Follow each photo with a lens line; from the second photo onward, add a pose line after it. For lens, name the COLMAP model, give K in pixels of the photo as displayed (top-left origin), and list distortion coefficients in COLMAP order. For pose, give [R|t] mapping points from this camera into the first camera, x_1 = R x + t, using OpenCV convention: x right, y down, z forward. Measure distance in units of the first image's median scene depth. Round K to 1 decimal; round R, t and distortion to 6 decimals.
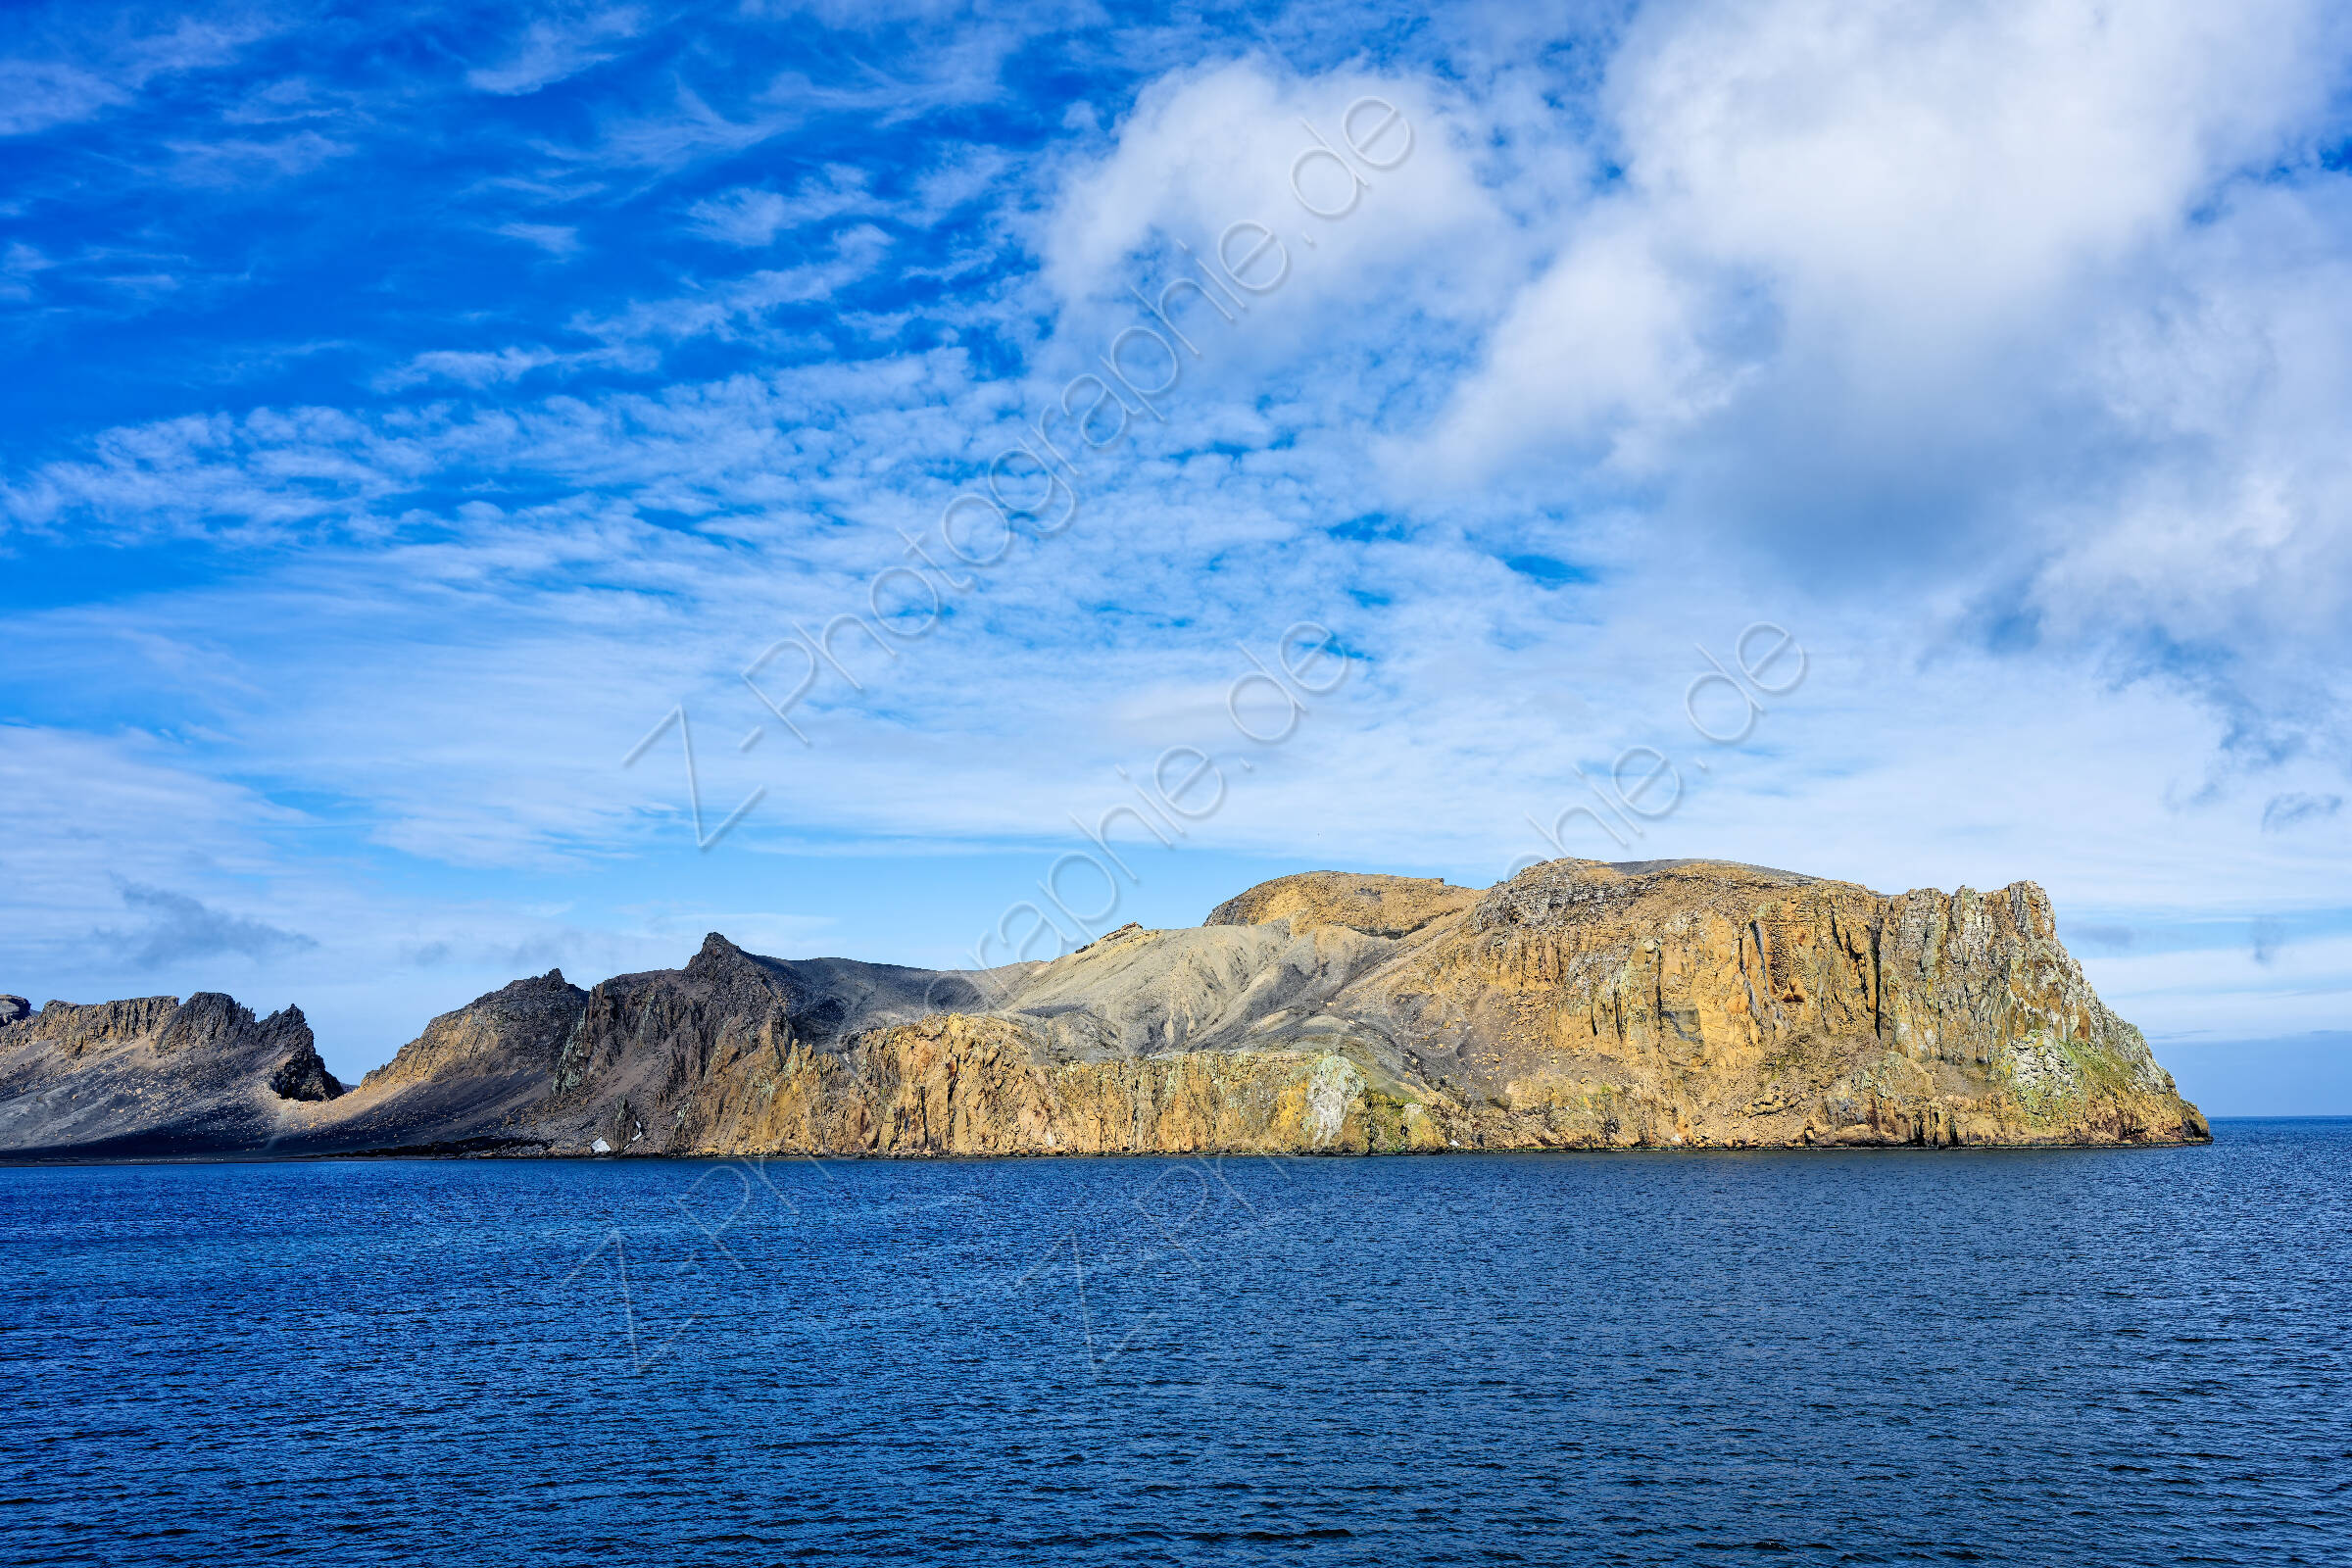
lens RADIAL K [[2029.8, 0, 1179.0], [0, 2029.8, 783.7], [0, 0, 1]] dist [0.003544, -0.001360]
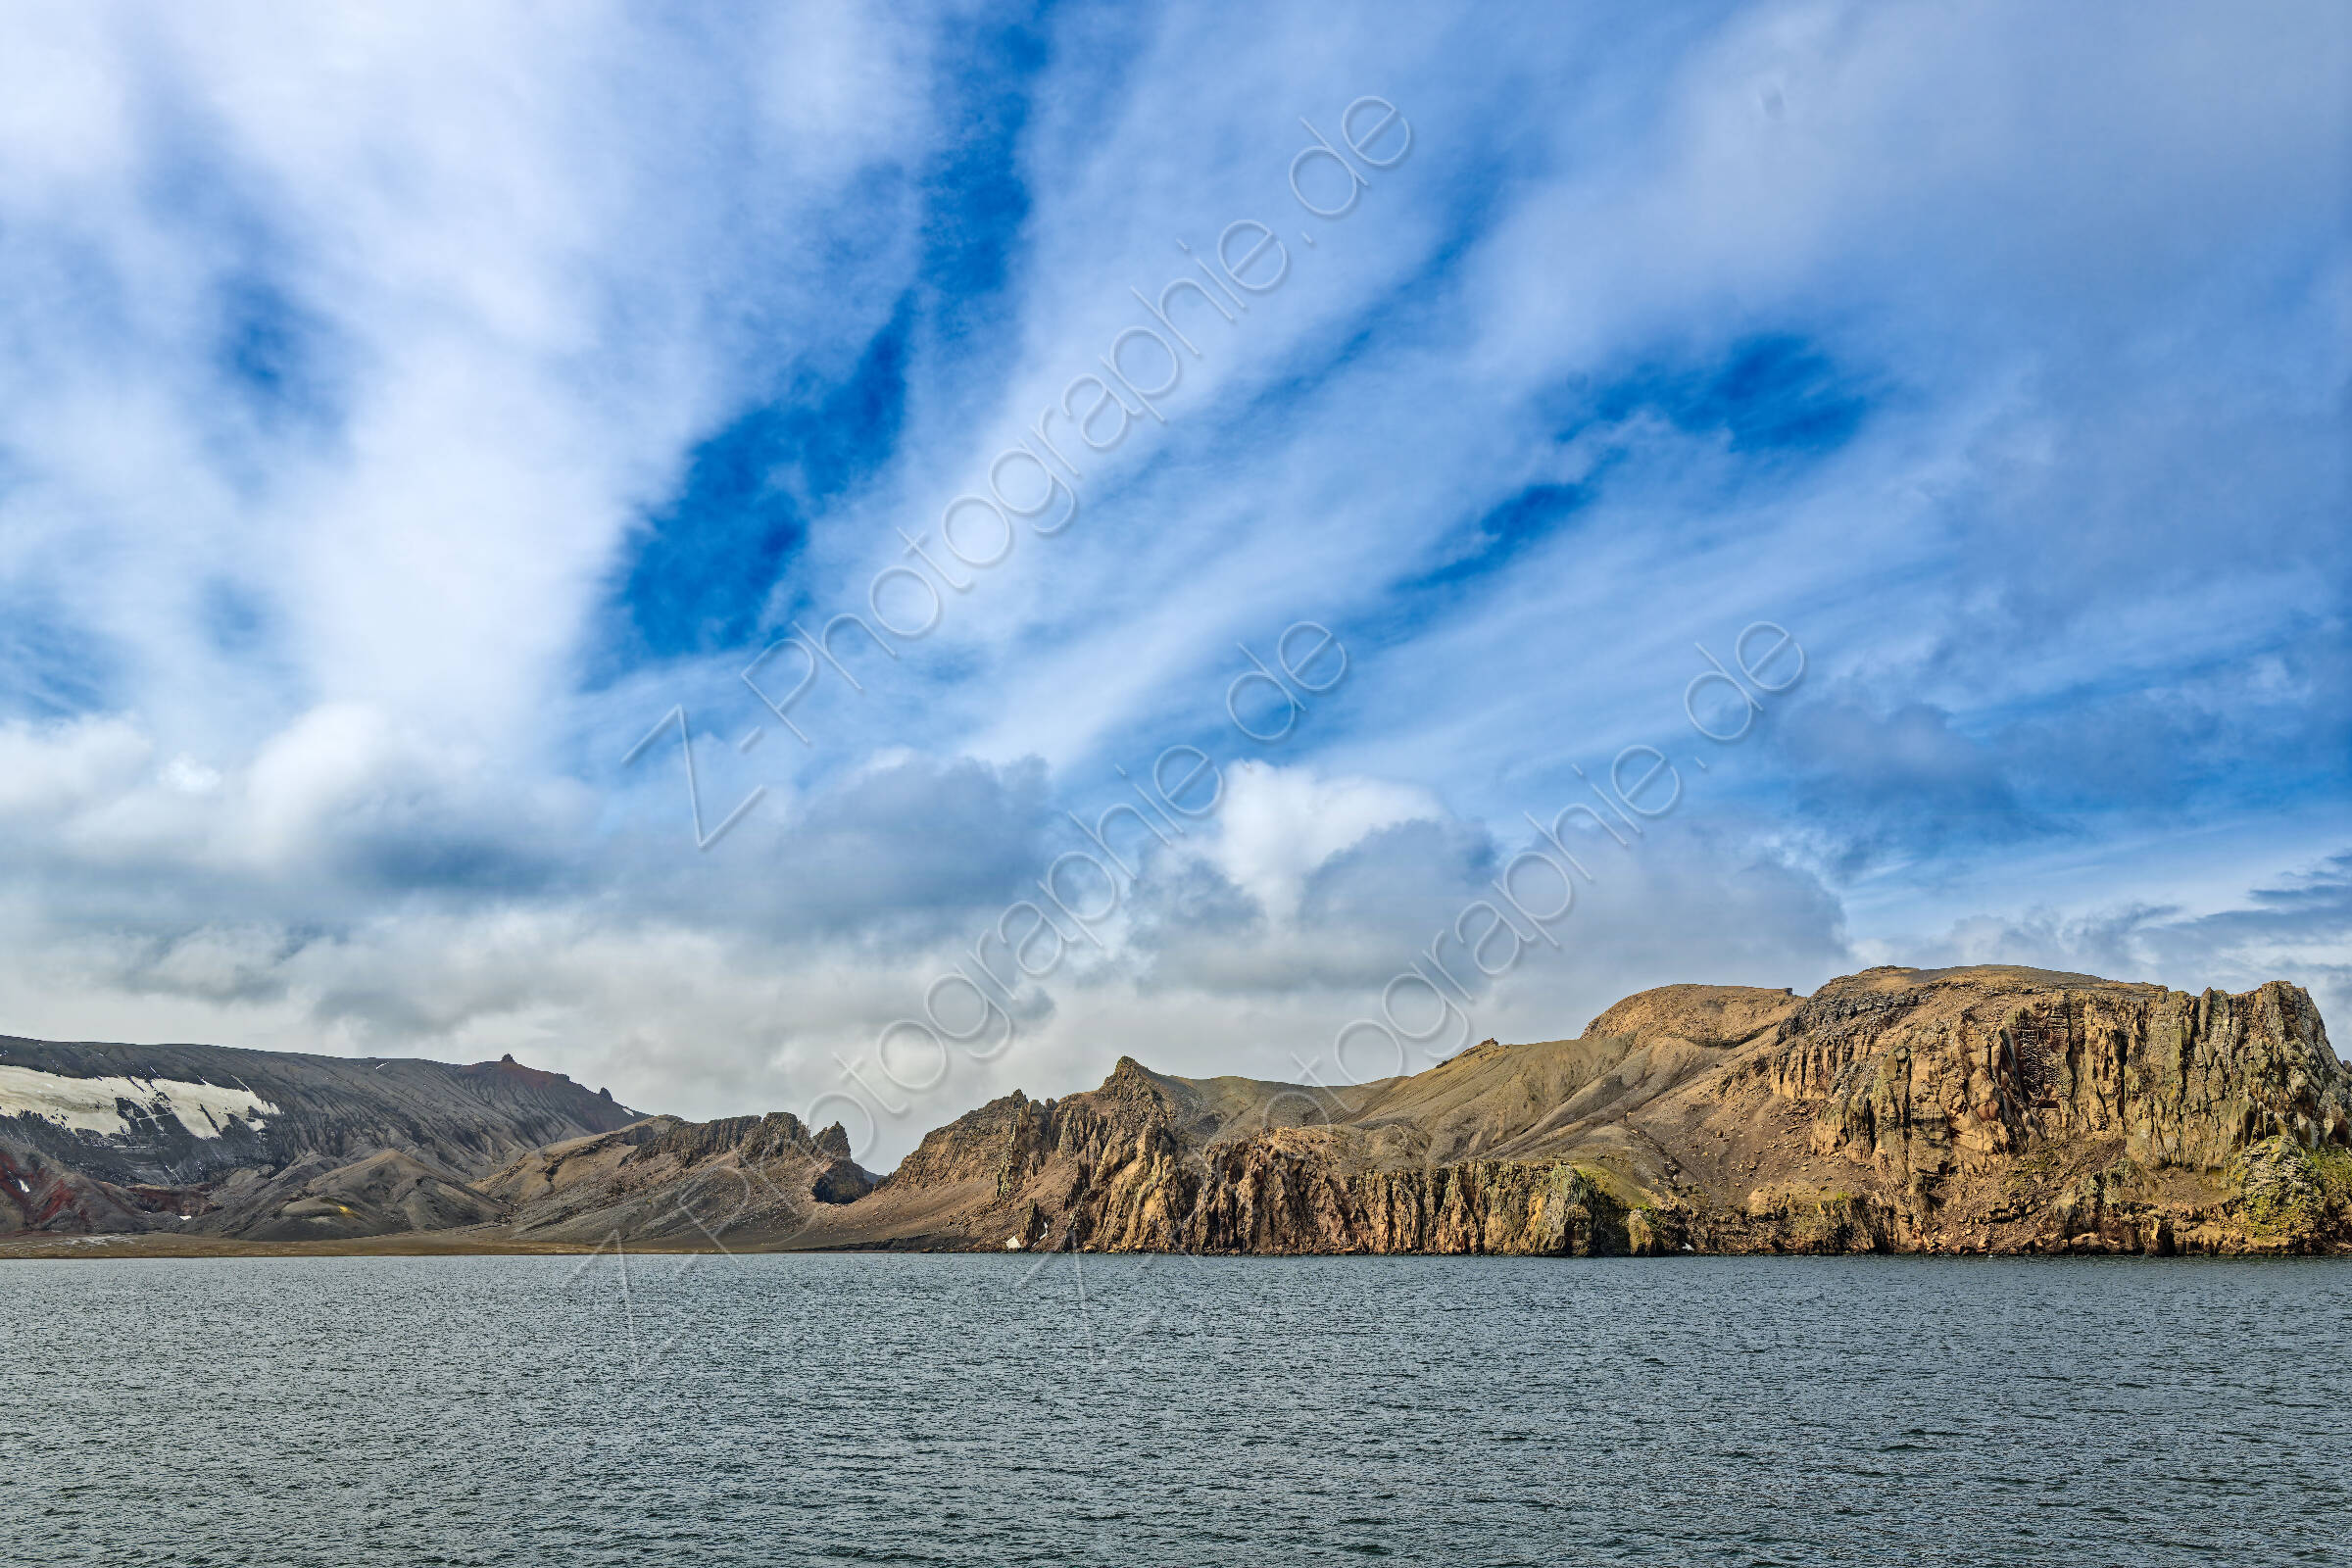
lens RADIAL K [[1930.6, 0, 1176.0], [0, 1930.6, 783.8], [0, 0, 1]] dist [-0.002679, -0.000260]
pose [[0.949262, -0.065365, -0.307618, 0.167524], [0.047280, 0.996706, -0.065889, -0.008611], [0.310912, 0.048001, 0.949226, -0.042442]]
